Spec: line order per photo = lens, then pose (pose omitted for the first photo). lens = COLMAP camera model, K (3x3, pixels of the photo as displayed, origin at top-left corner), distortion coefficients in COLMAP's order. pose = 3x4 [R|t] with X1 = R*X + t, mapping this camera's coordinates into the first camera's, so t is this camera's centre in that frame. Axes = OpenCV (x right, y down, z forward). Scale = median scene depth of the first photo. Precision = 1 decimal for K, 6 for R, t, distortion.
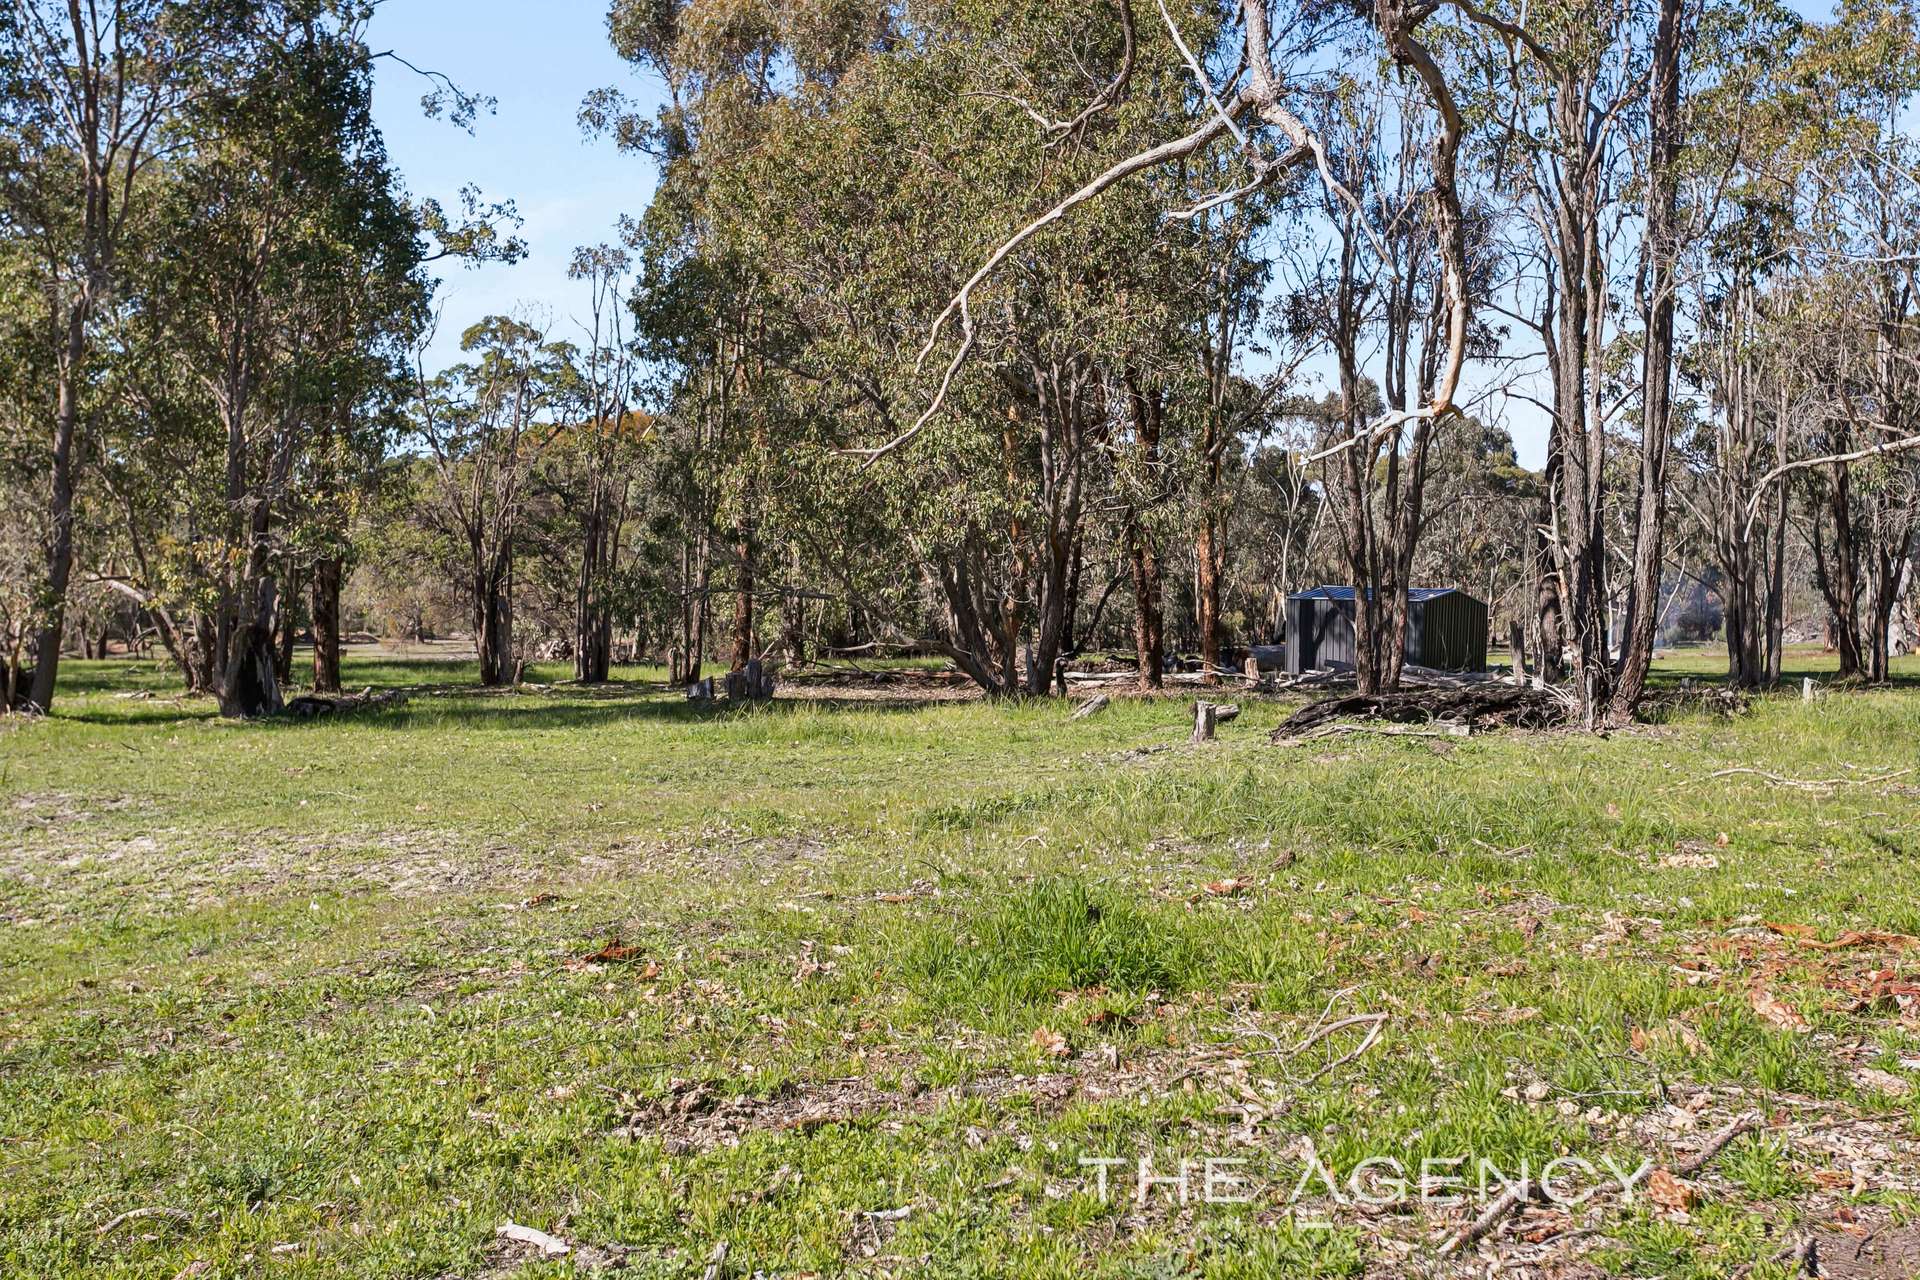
lens RADIAL K [[2206.8, 0, 960.0], [0, 2206.8, 640.0], [0, 0, 1]] dist [0.001645, -0.001171]
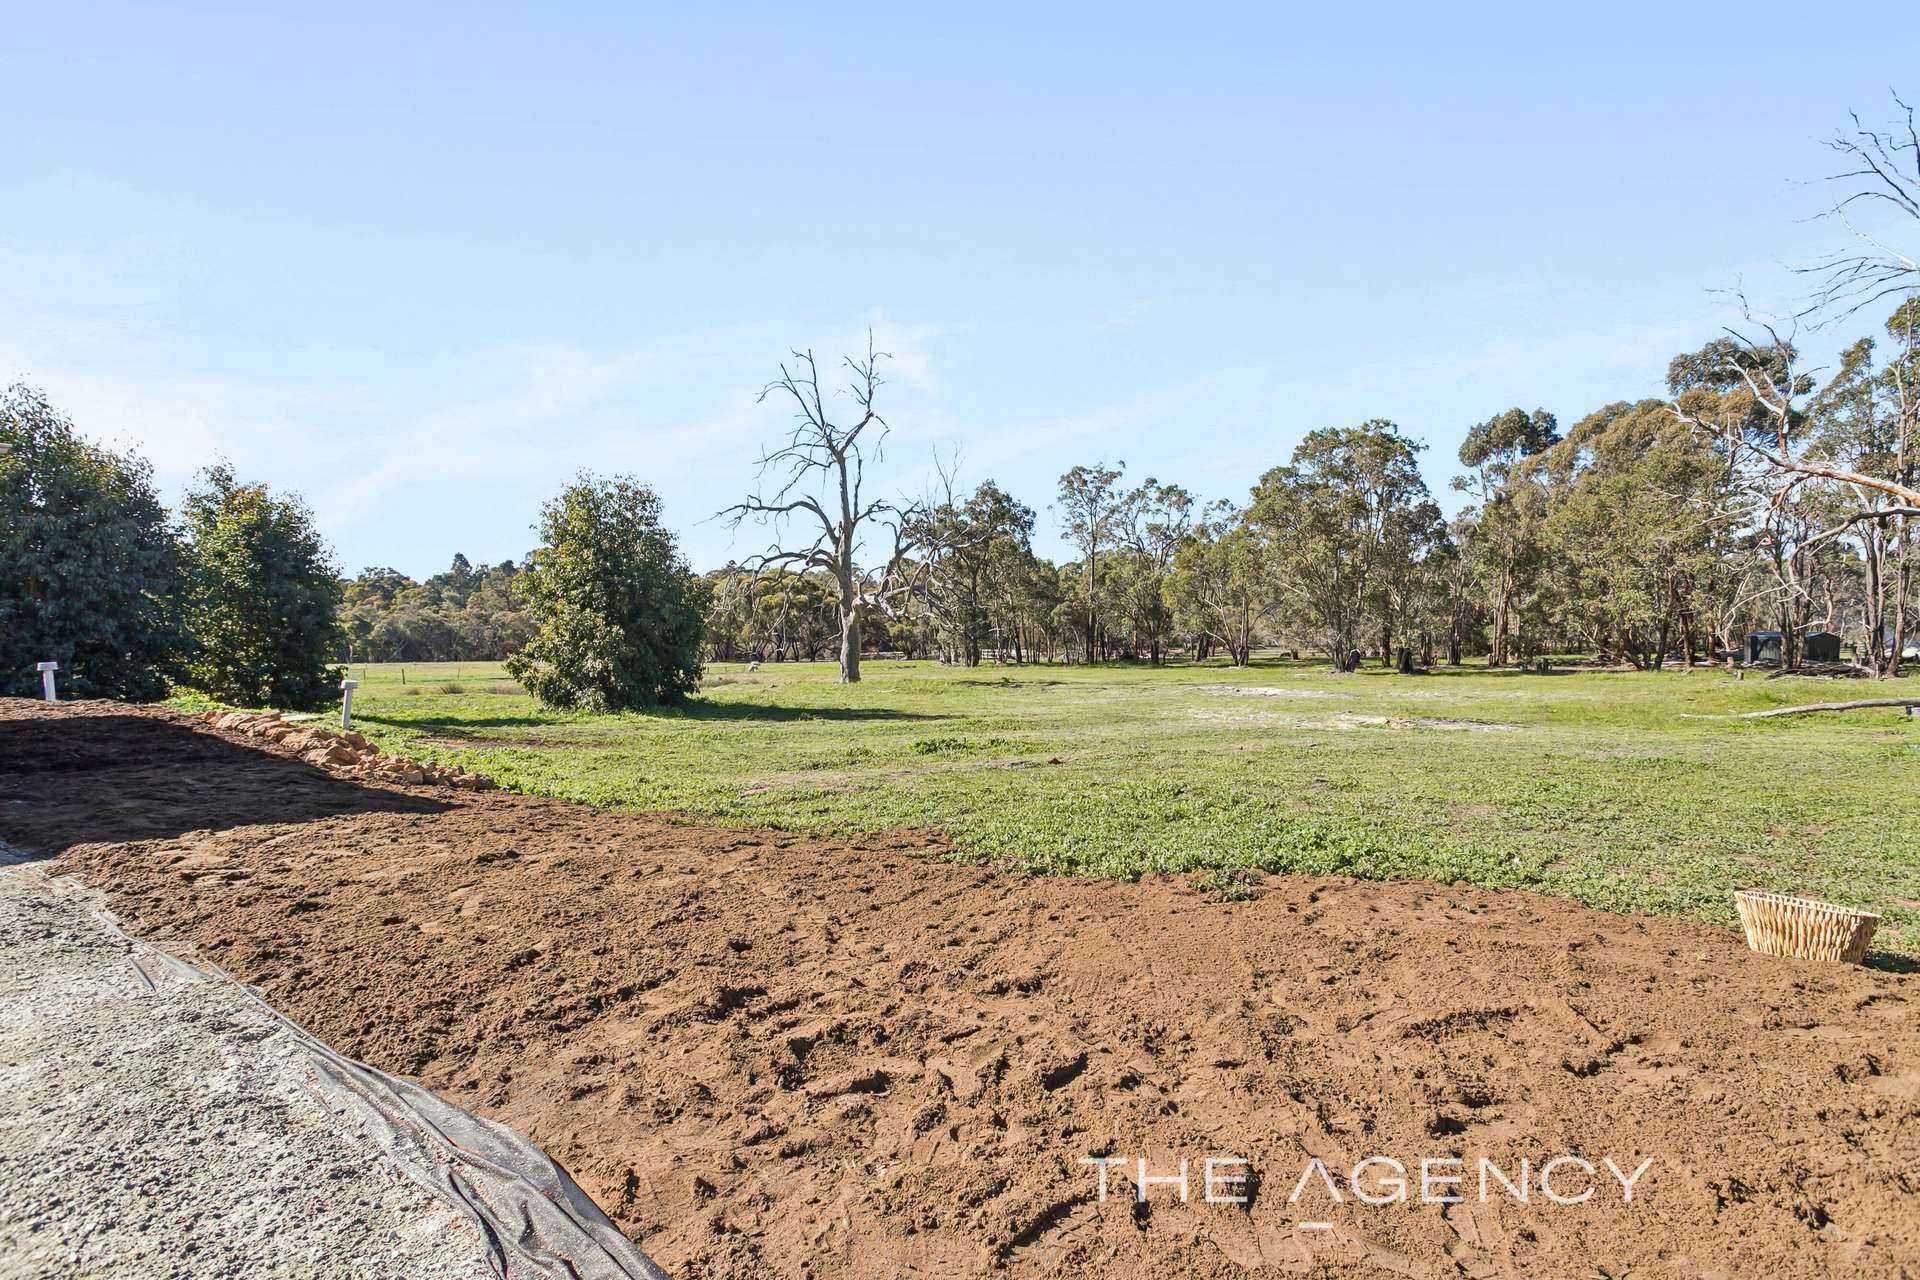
lens RADIAL K [[907.8, 0, 967.0], [0, 907.8, 635.1], [0, 0, 1]] dist [0.001759, -0.000058]
pose [[0.861752, -0.013547, -0.507149, -0.157851], [0.007569, 0.999875, -0.013847, -0.014341], [0.507274, 0.008094, 0.861747, -0.672463]]
